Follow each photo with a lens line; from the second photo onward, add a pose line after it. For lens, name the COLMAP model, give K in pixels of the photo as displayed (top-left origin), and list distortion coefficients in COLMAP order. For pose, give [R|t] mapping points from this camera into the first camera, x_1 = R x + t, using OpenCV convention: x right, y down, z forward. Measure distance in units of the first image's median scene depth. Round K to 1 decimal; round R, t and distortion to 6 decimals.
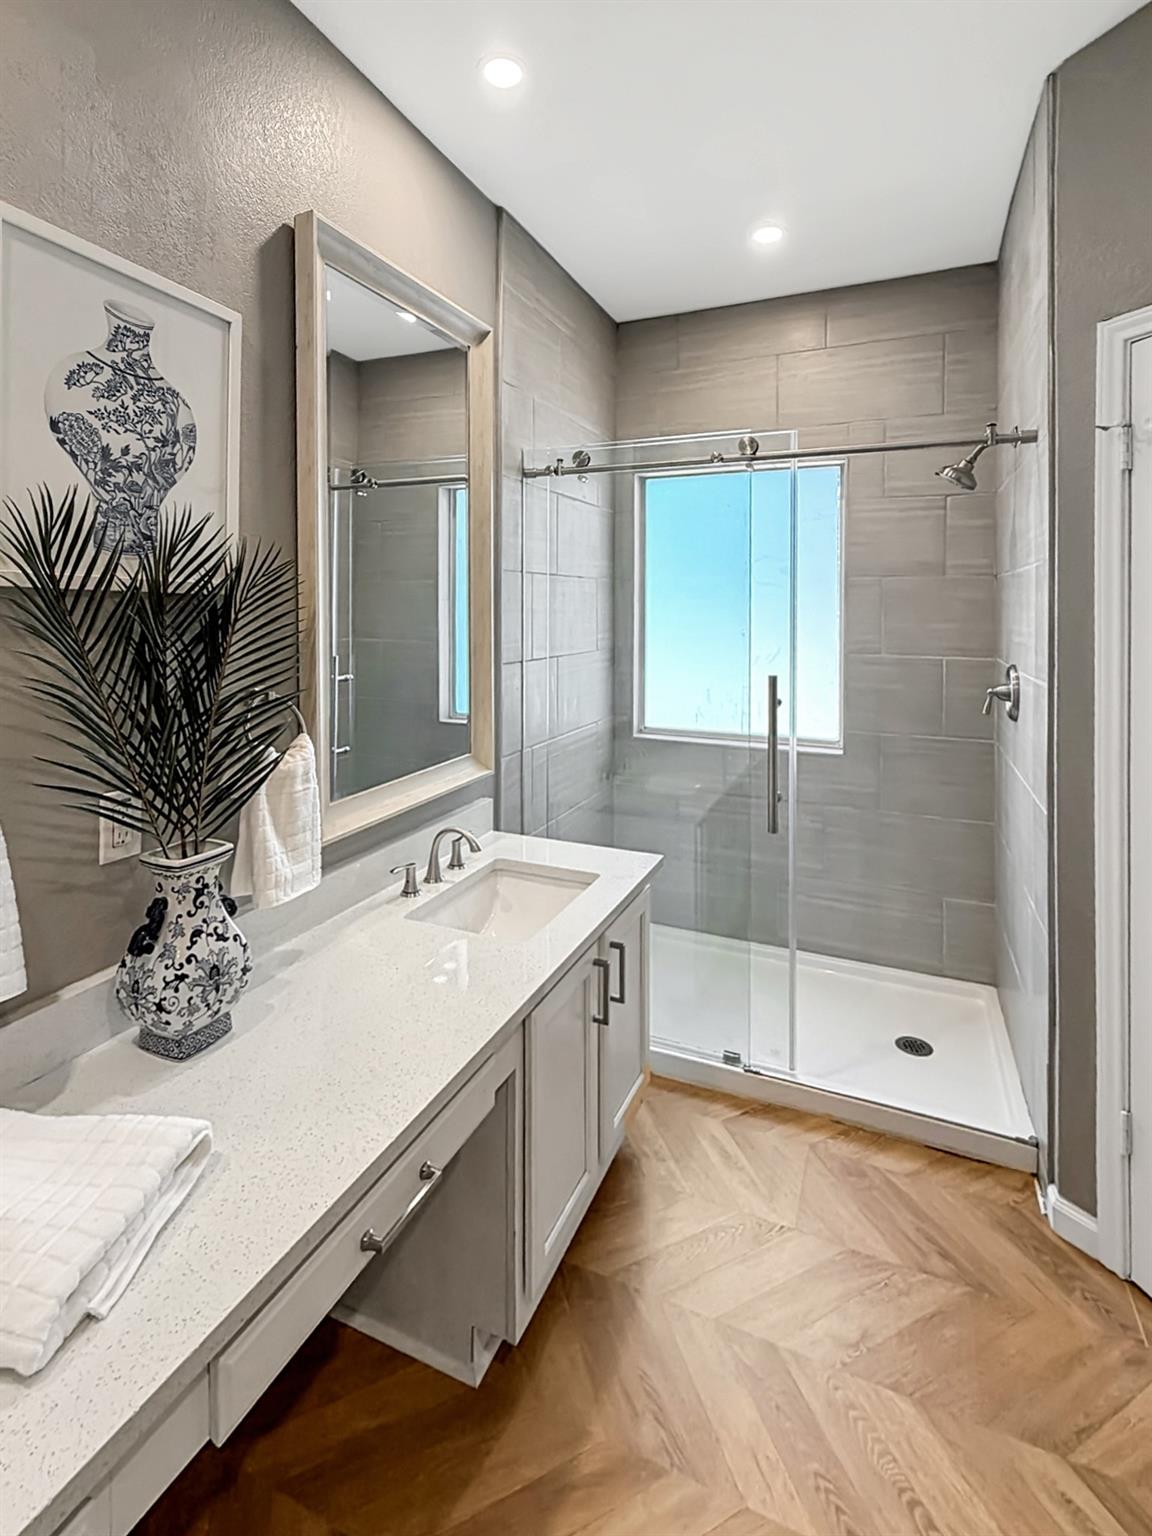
lens RADIAL K [[733.3, 0, 575.7], [0, 733.3, 717.6], [0, 0, 1]] dist [-0.000965, 0.000258]
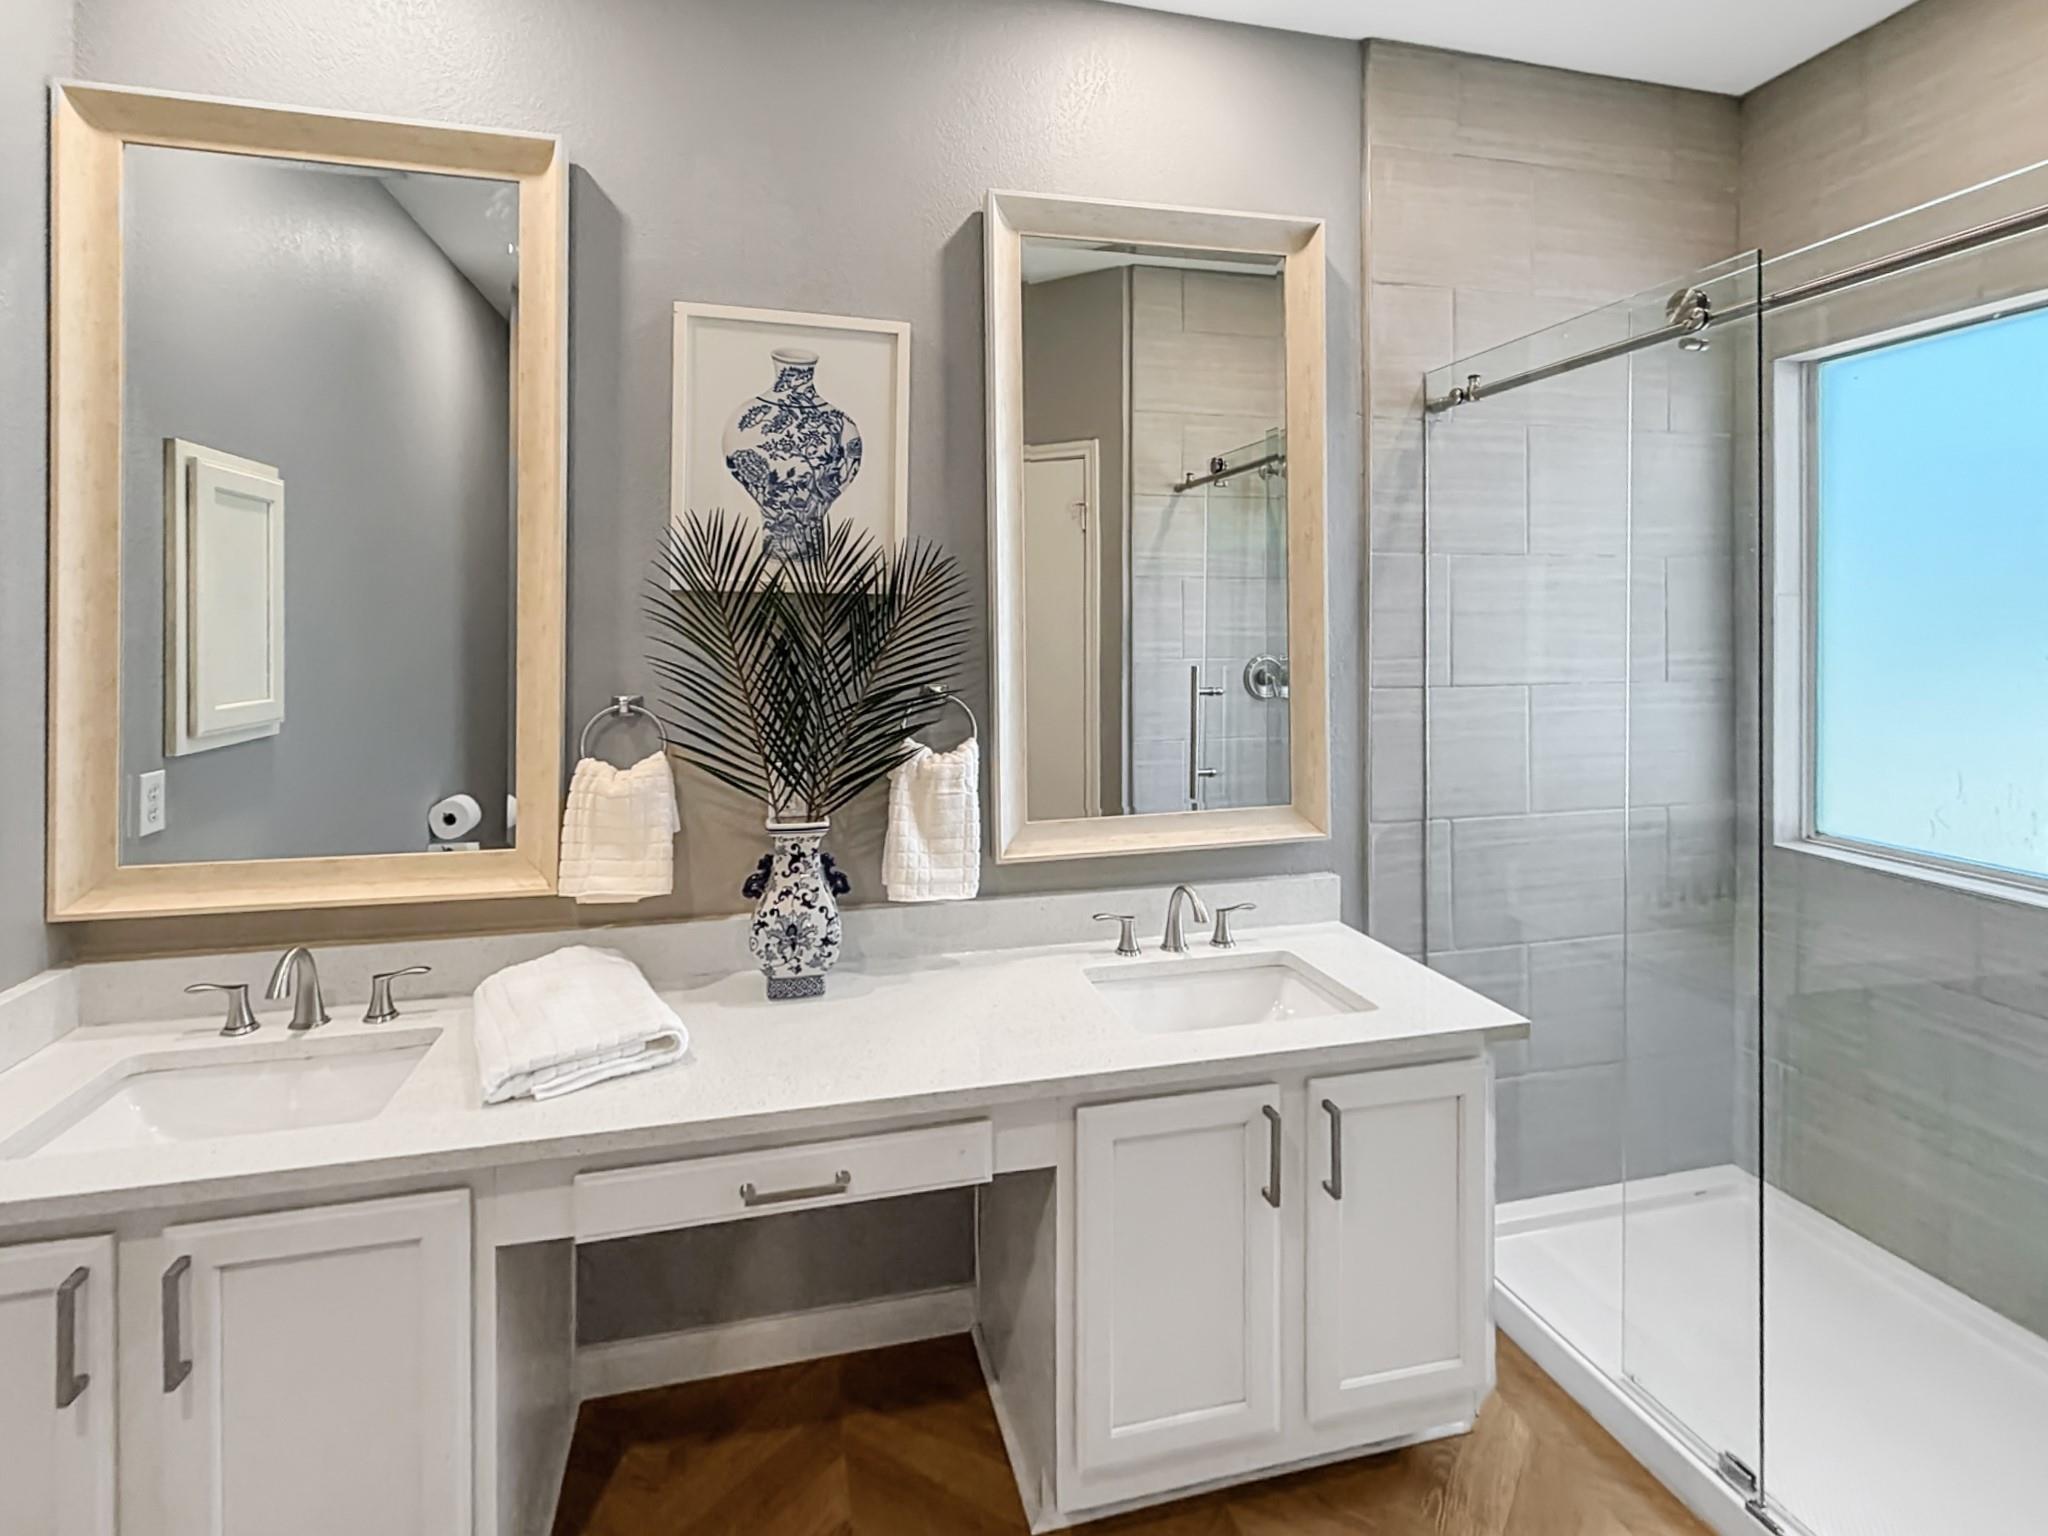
lens RADIAL K [[969.3, 0, 1024.0], [0, 969.3, 768.0], [0, 0, 1]] dist [-0.002891, 0.000805]
pose [[0.609123, 0.105902, -0.785973, 0.841677], [-0.112303, 0.992576, 0.046706, -0.007945], [0.785084, 0.059818, 0.616494, 0.344511]]
